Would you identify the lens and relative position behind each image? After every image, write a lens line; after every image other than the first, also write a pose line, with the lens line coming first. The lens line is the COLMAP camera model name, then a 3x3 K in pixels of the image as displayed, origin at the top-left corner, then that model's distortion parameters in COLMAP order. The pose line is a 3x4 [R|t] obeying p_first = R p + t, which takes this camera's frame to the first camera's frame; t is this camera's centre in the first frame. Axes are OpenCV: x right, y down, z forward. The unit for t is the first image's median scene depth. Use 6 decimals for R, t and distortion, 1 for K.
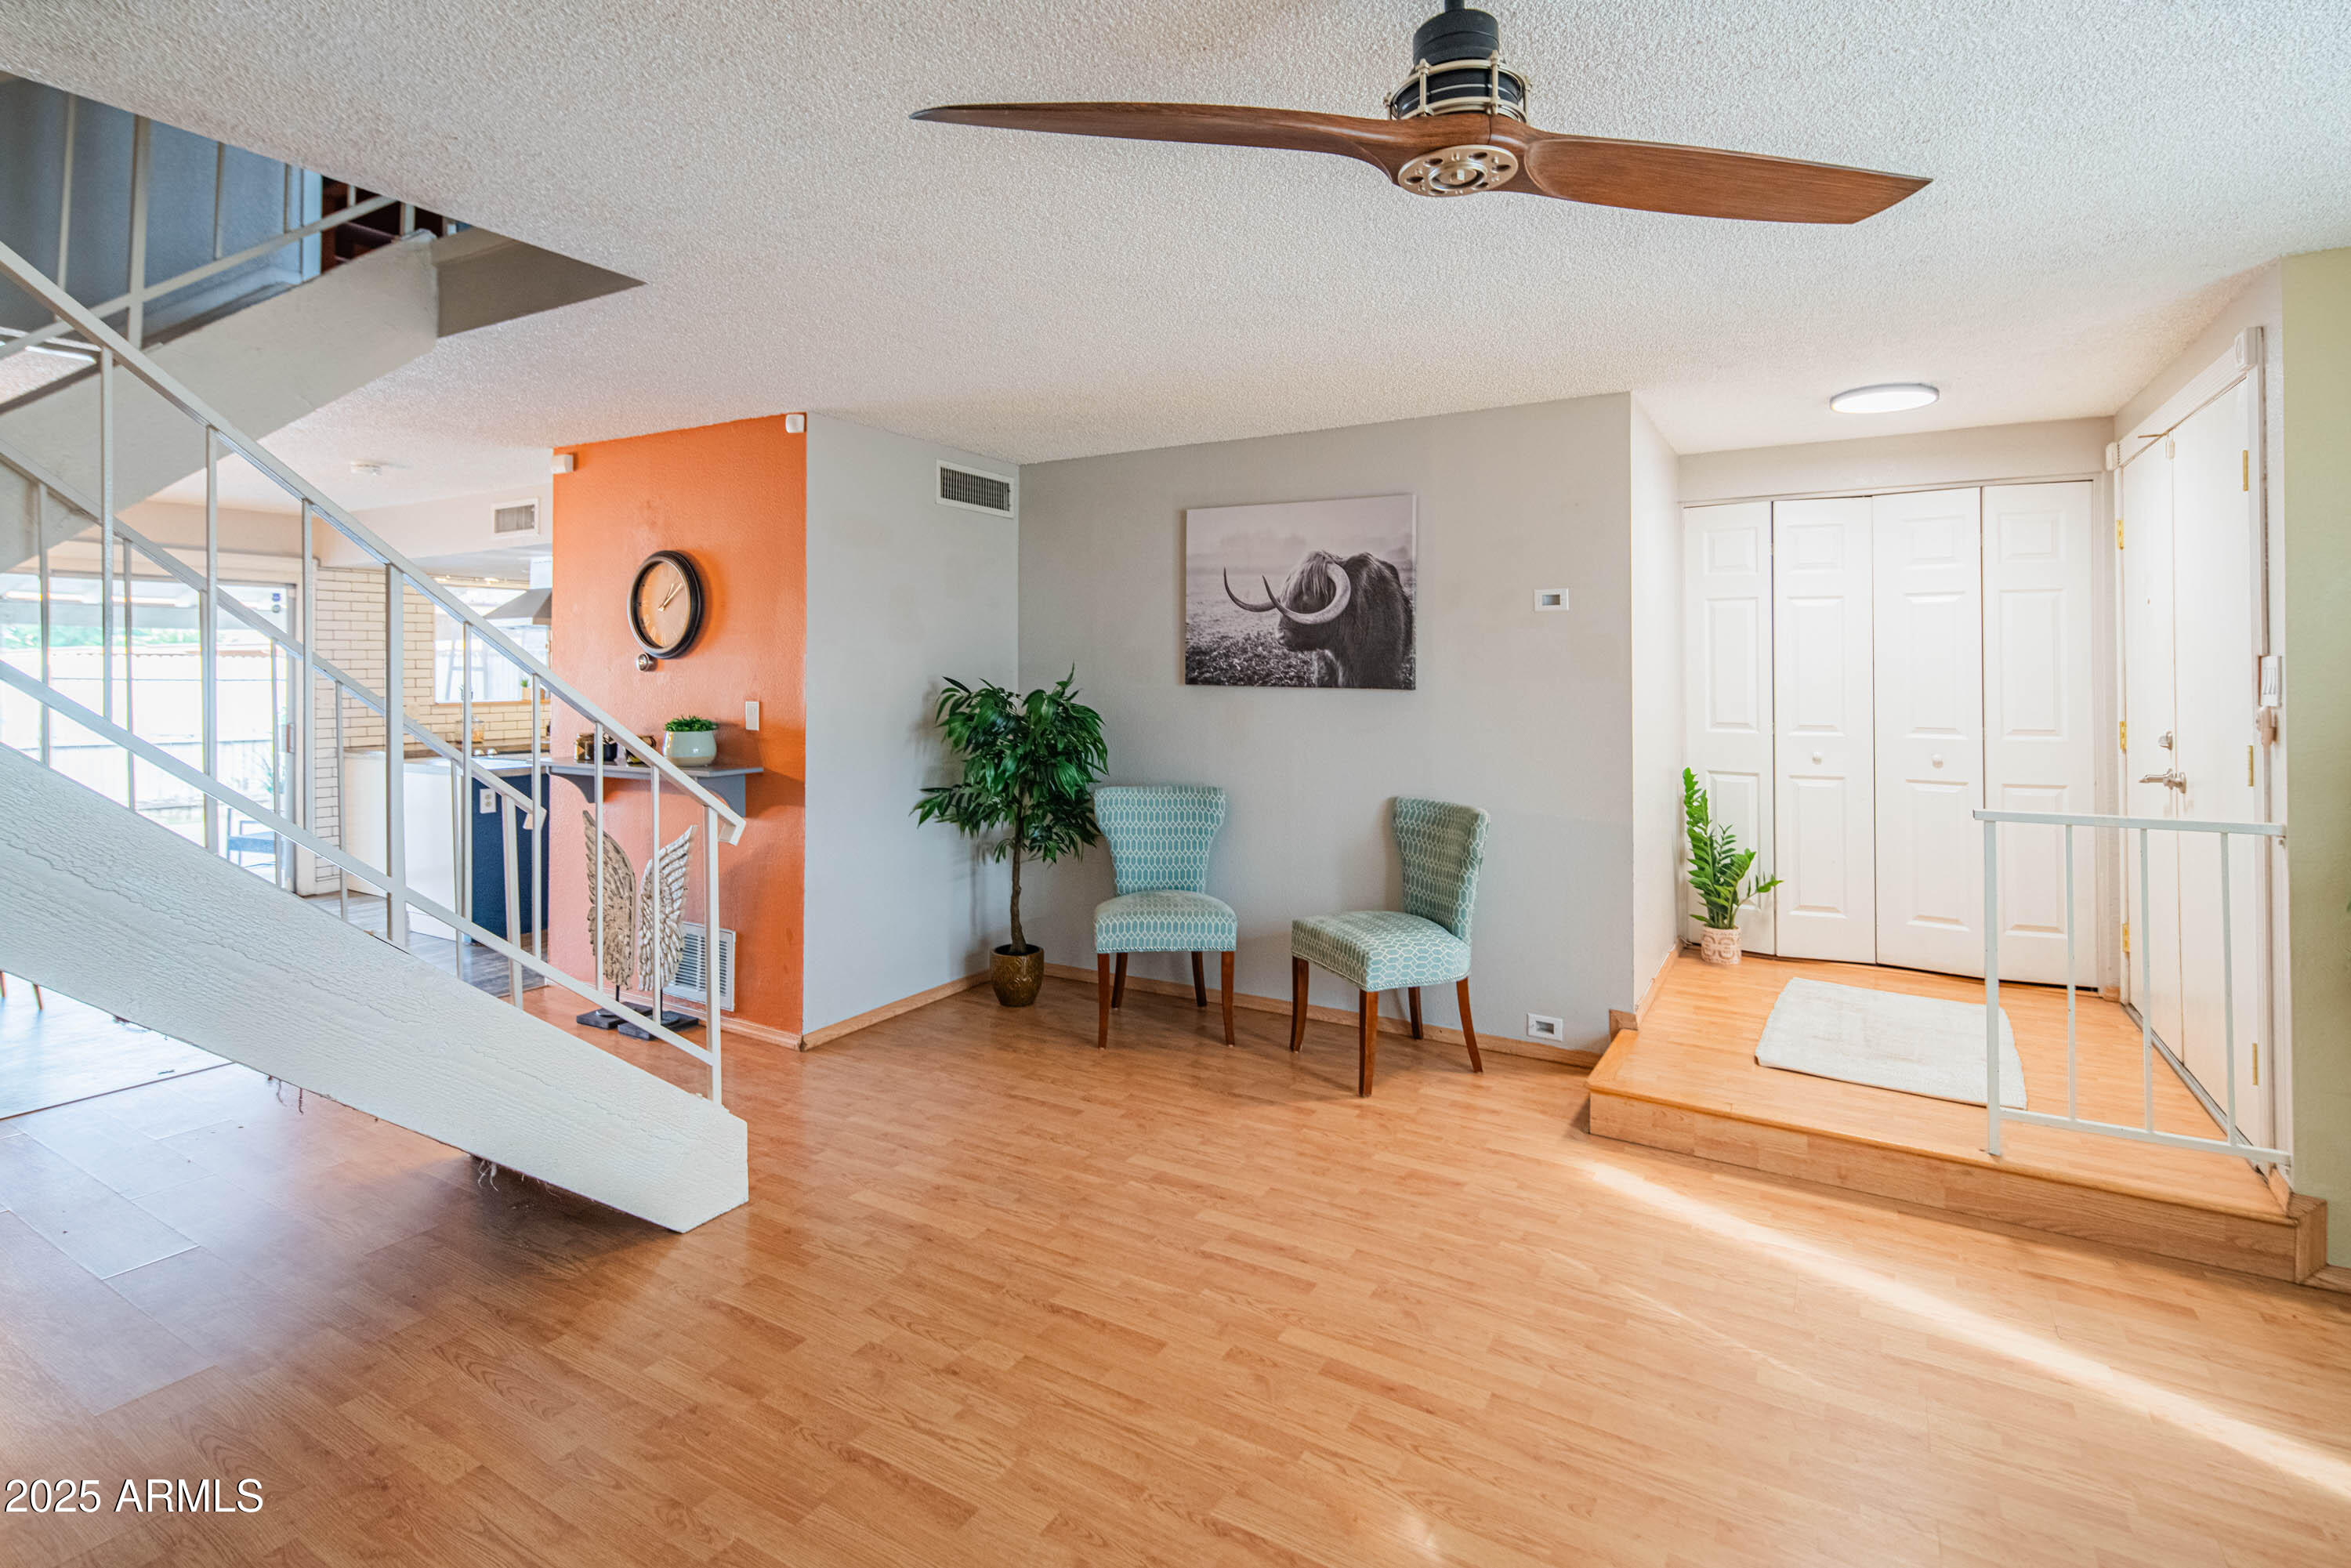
lens RADIAL K [[1125.0, 0, 1188.2], [0, 1125.0, 673.8], [0, 0, 1]] dist [0.000317, -0.000231]
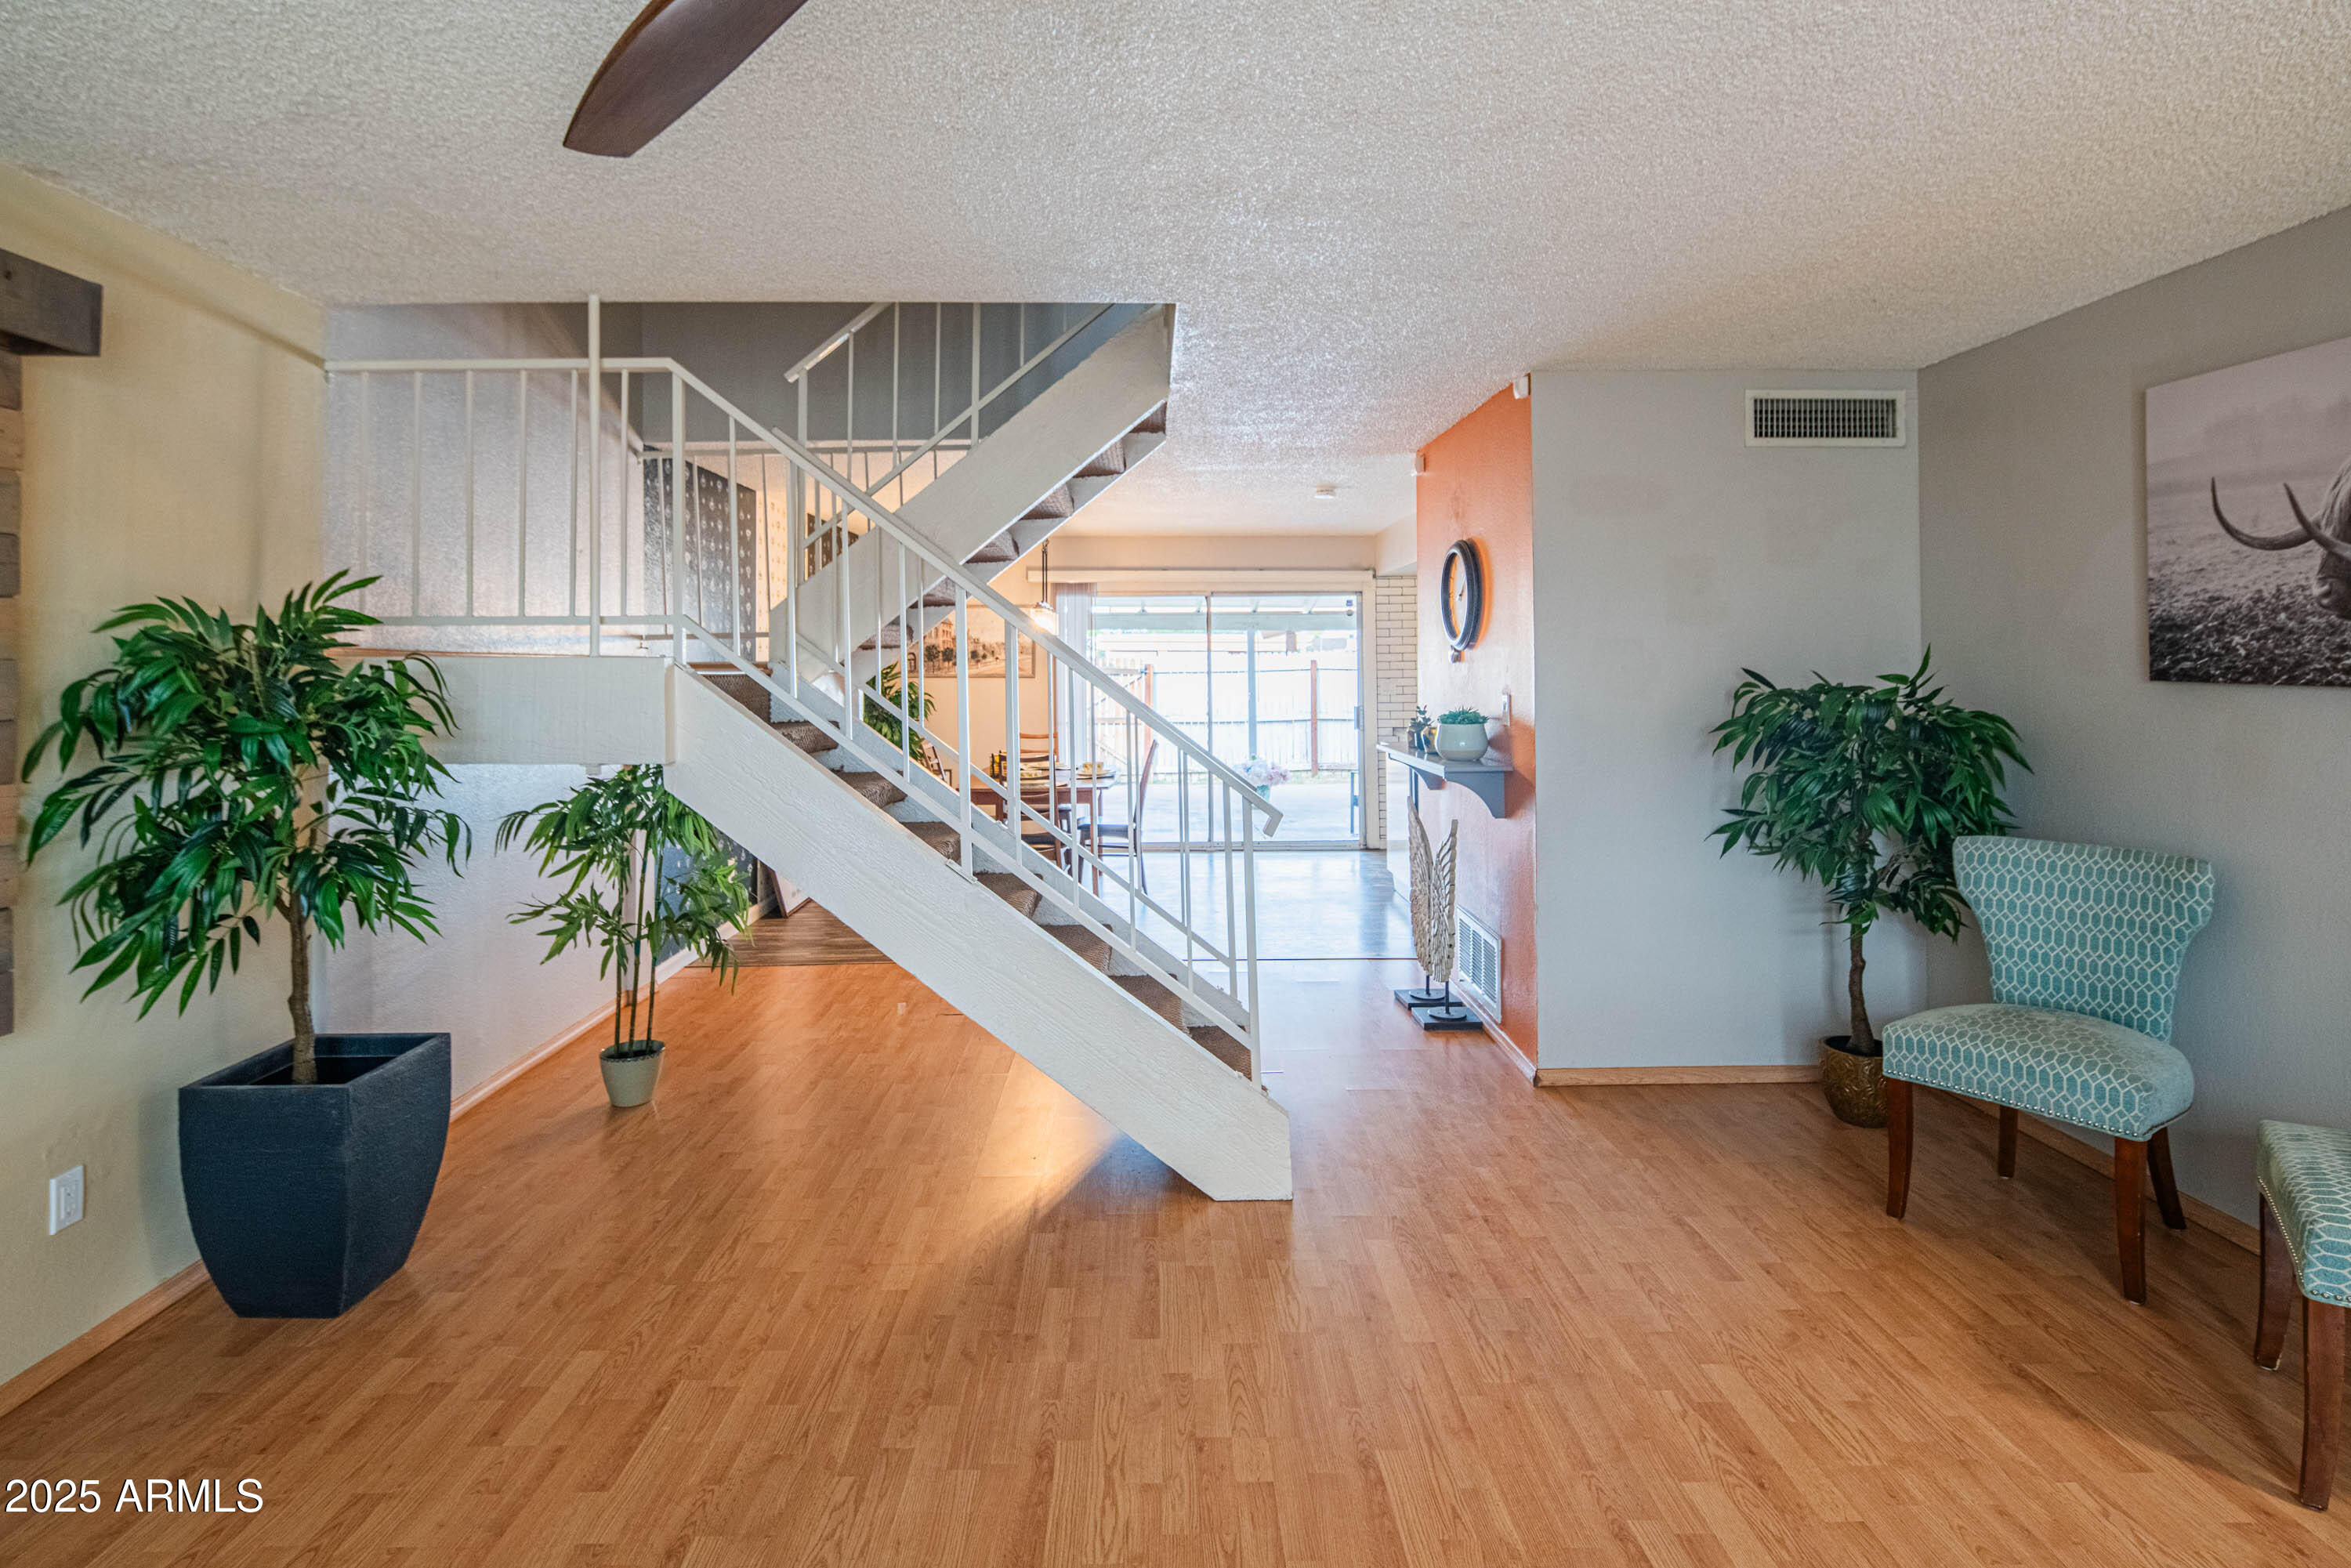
lens RADIAL K [[1173.6, 0, 1153.5], [0, 1173.6, 667.0], [0, 0, 1]] dist [0.007526, -0.005333]
pose [[0.514814, -0.000989, -0.857301, 0.275074], [0.003200, 0.999995, 0.000768, 0.000050], [0.857296, -0.003138, 0.514815, 0.234747]]
